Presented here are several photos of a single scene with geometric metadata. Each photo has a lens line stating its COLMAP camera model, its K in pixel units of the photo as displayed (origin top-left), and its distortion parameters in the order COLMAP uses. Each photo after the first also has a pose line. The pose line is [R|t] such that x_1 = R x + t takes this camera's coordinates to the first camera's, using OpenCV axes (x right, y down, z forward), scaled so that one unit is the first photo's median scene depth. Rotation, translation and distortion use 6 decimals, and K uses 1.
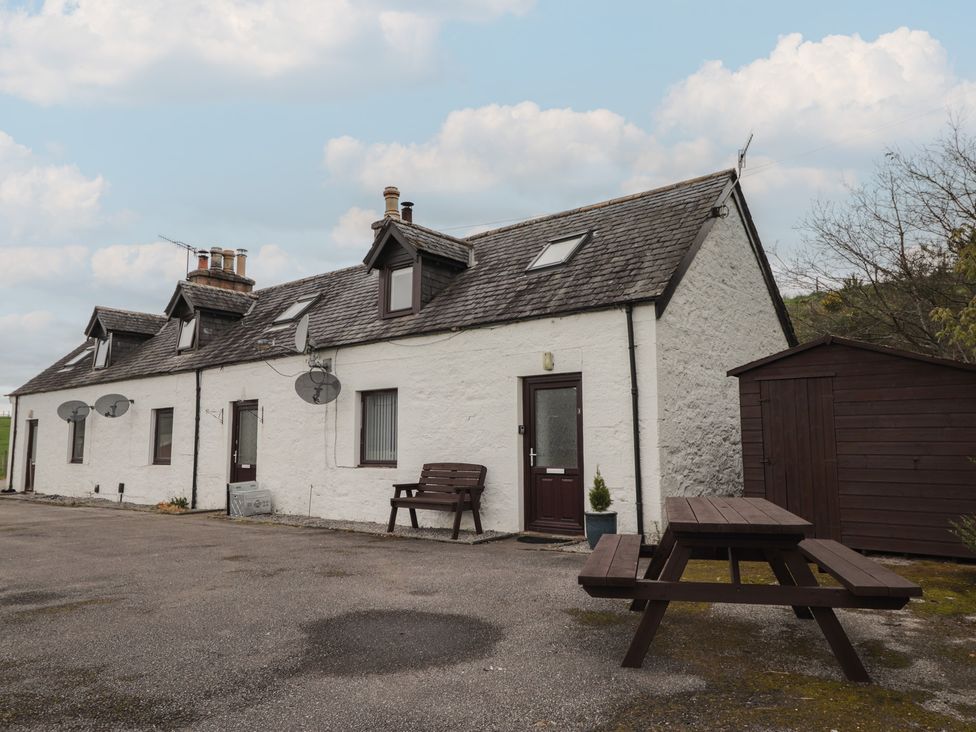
lens RADIAL K [[697.7, 0, 488.0], [0, 697.7, 366.0], [0, 0, 1]] dist [0.047358, -0.005353]
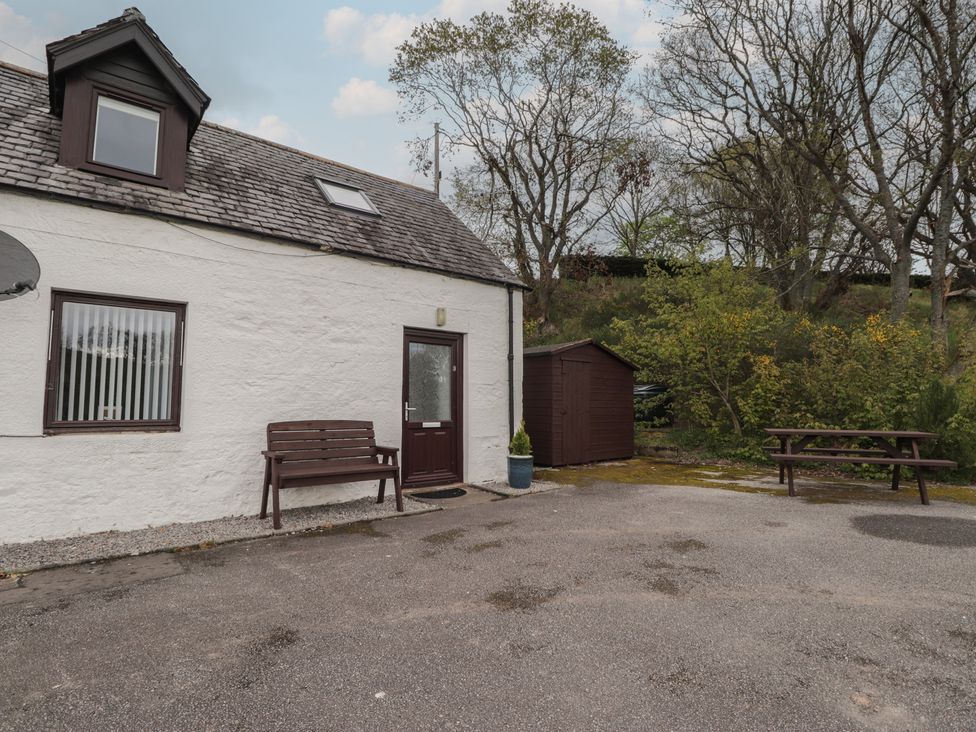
lens RADIAL K [[516.2, 0, 488.0], [0, 516.2, 366.0], [0, 0, 1]] dist [-0.015386, -0.001314]
pose [[0.200924, 0.084696, 0.975939, -0.603145], [-0.112943, 0.991615, -0.062804, 0.099606], [-0.973074, -0.097606, 0.208805, 0.746092]]
